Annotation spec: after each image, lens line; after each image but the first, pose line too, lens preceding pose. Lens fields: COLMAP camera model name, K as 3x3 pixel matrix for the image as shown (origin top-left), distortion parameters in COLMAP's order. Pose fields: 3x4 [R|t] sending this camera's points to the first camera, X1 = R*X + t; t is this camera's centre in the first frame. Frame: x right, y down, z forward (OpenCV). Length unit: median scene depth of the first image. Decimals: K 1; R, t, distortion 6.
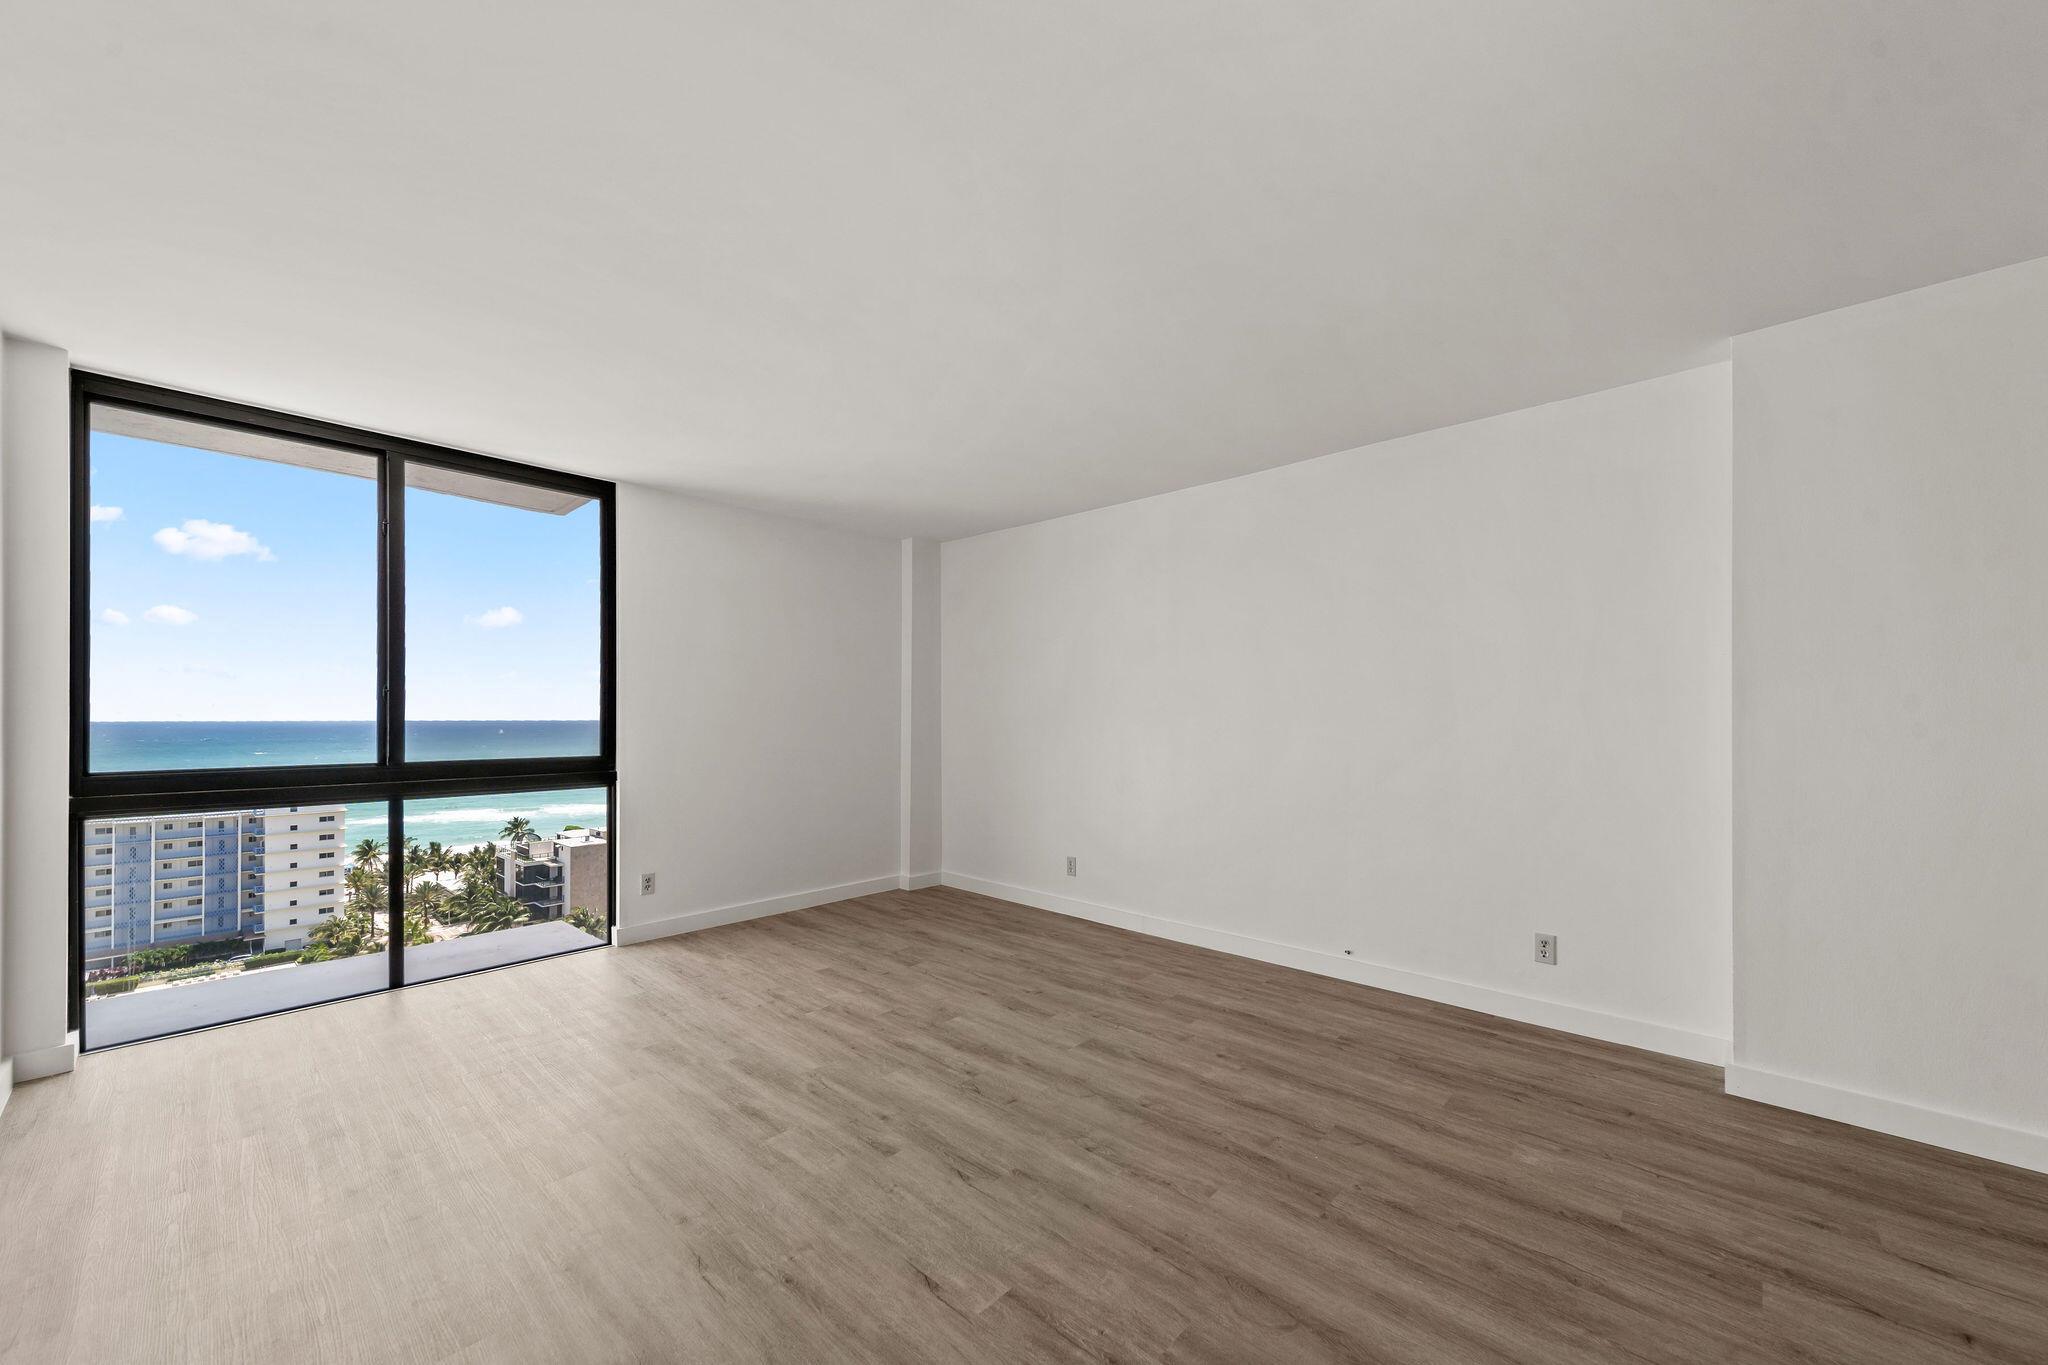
lens RADIAL K [[768.9, 0, 1049.8], [0, 768.9, 713.1], [0, 0, 1]] dist [0.011006, -0.000082]
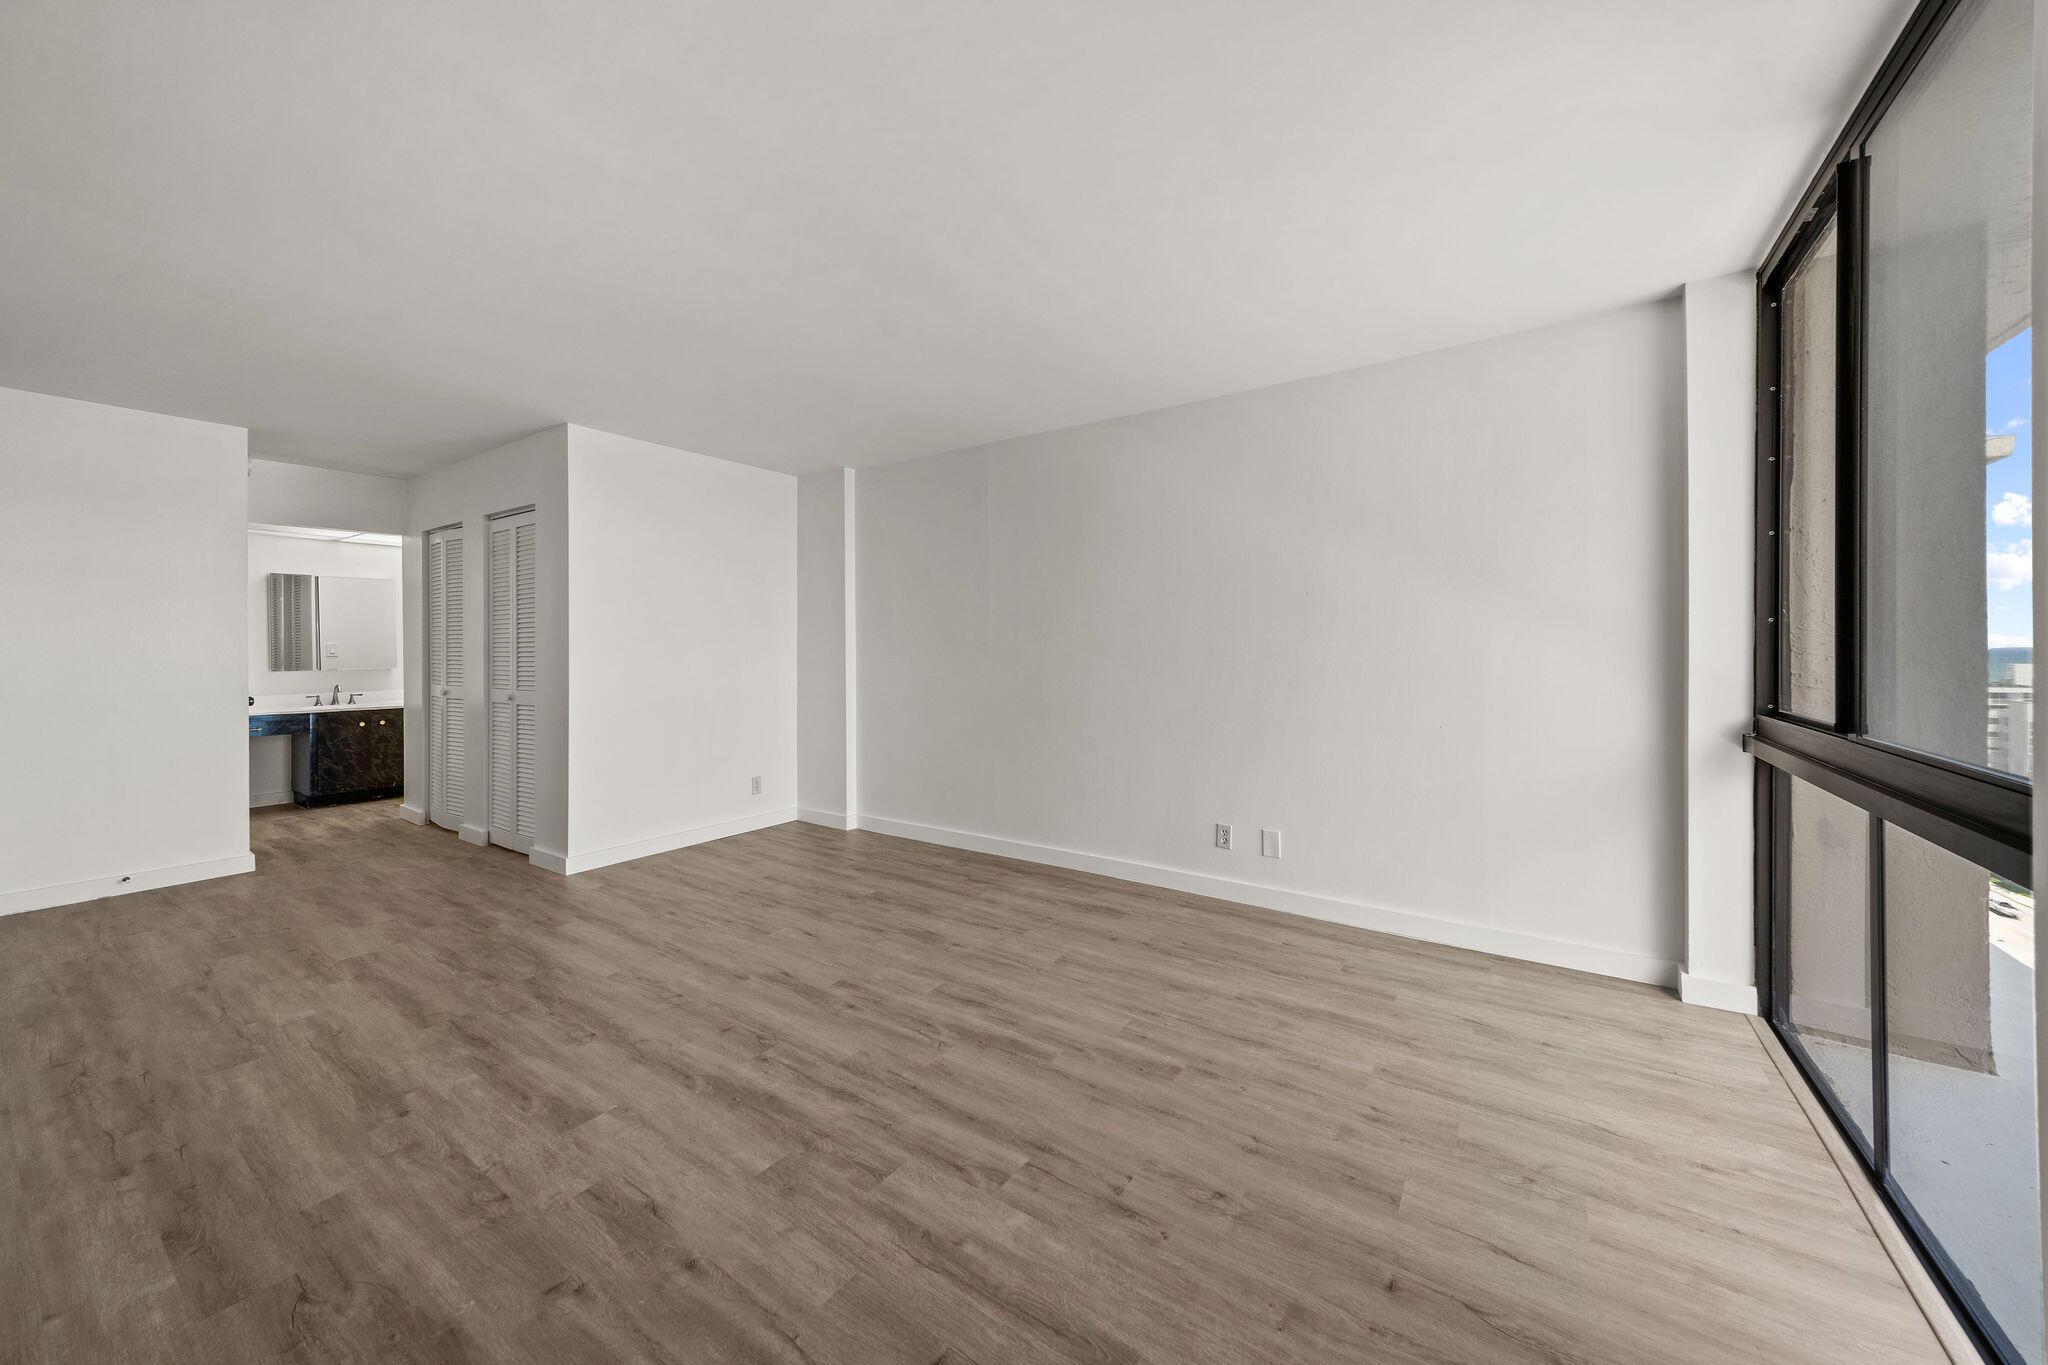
lens RADIAL K [[730.0, 0, 1026.4], [0, 730.0, 671.1], [0, 0, 1]] dist [0.017707, -0.002493]
pose [[-0.990291, 0.007240, -0.138821, -0.224842], [0.003323, 0.999590, 0.028431, 0.001074], [0.138970, 0.027693, -0.989909, 1.452119]]
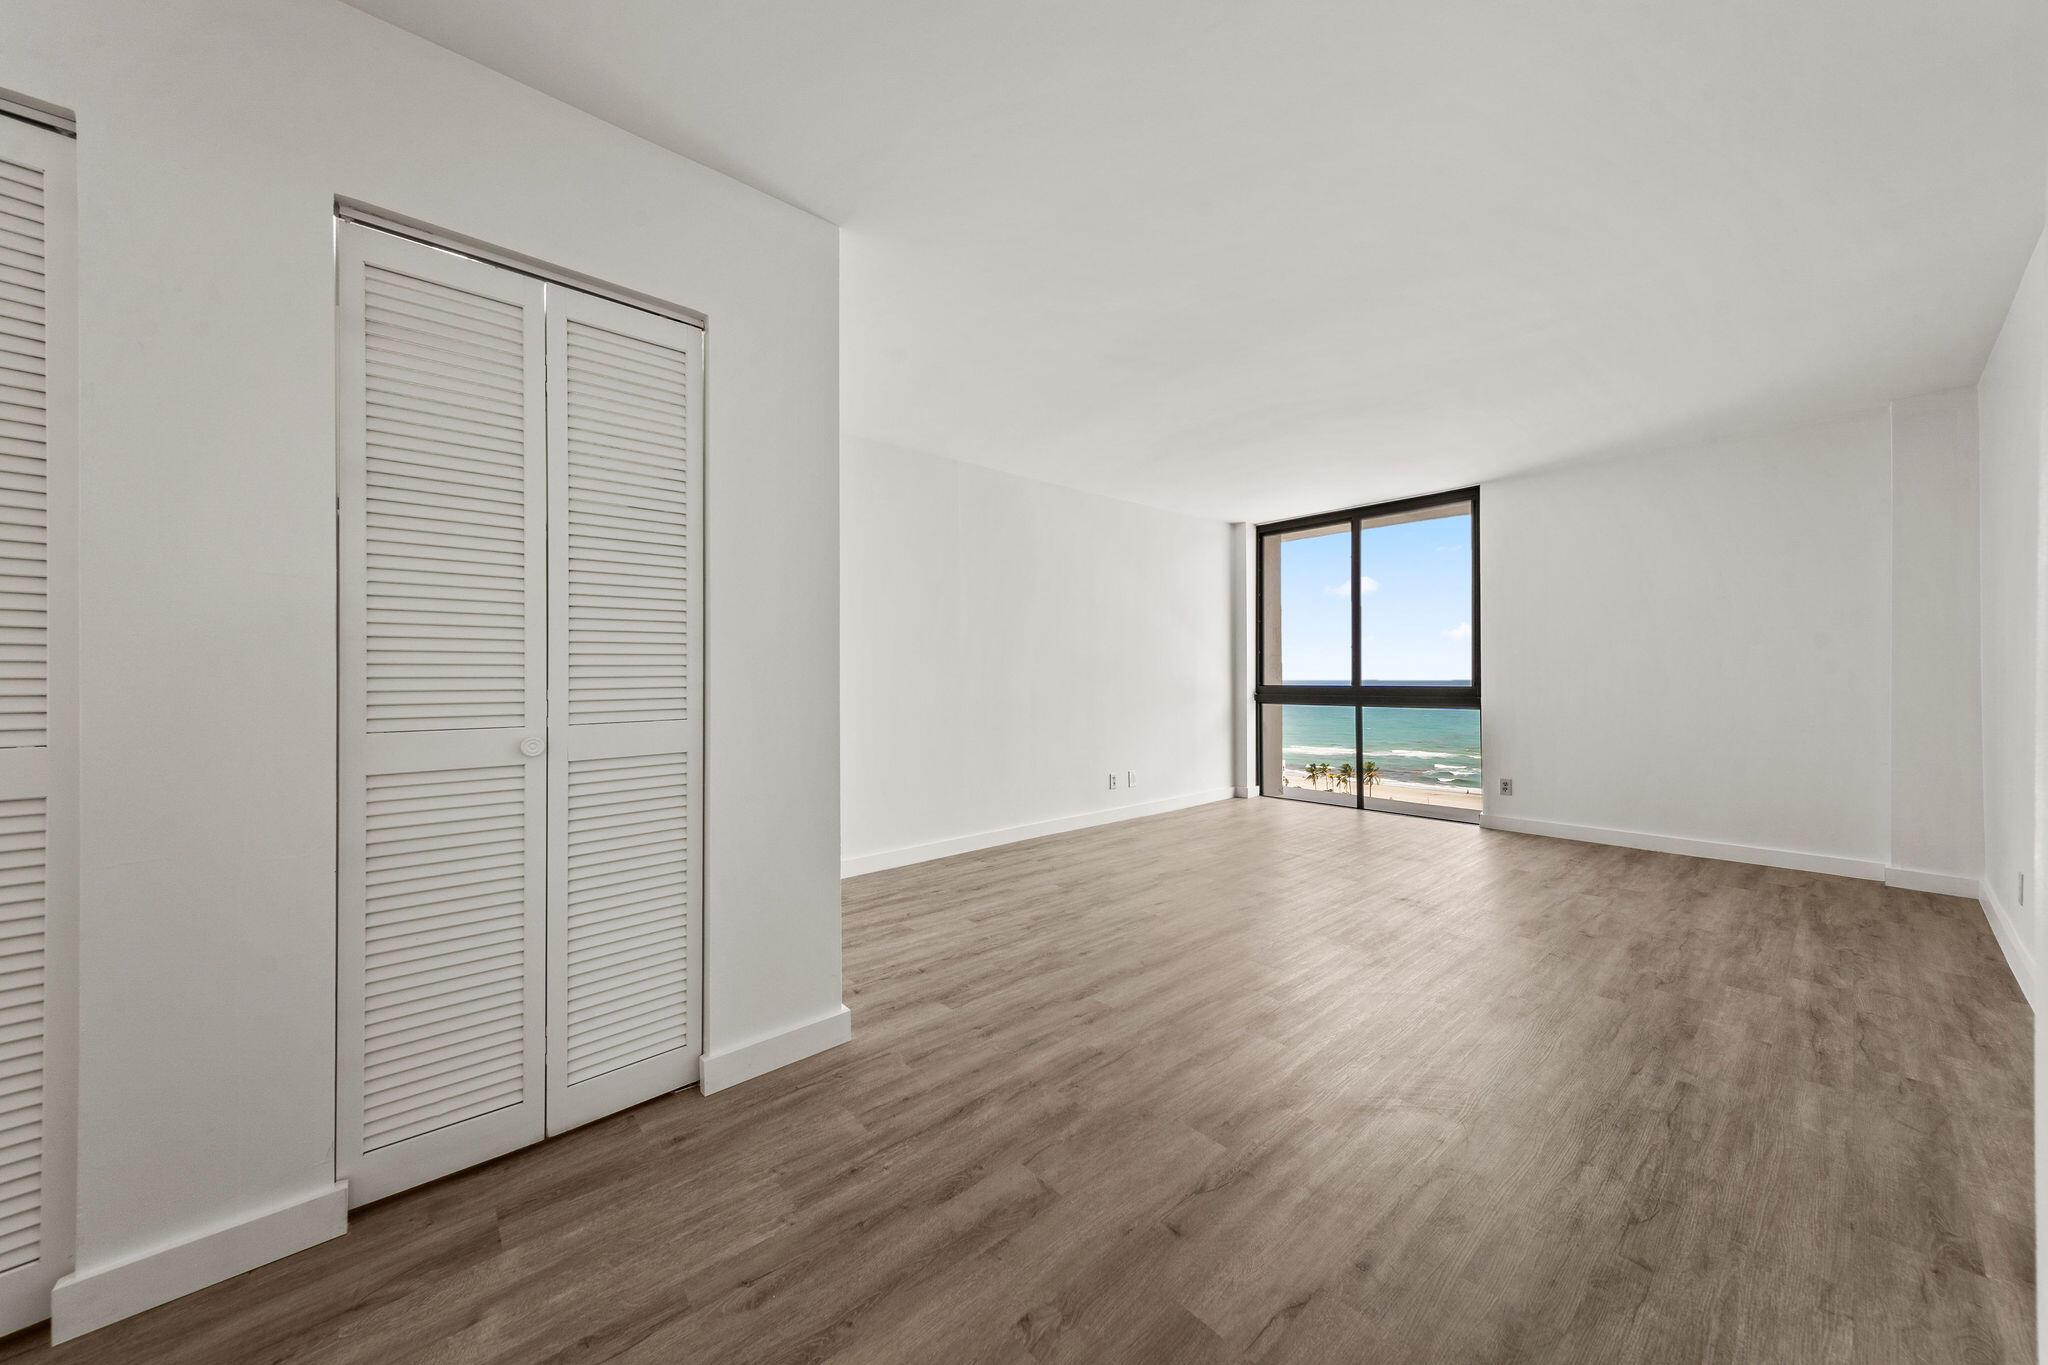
lens RADIAL K [[700.0, 0, 999.9], [0, 700.0, 680.3], [0, 0, 1]] dist [-0.002430, 0.000133]
pose [[-0.140963, 0.003272, -0.990009, 0.939070], [0.008415, 0.999962, 0.002106, 0.041962], [0.989979, -0.008034, -0.140985, 0.411307]]
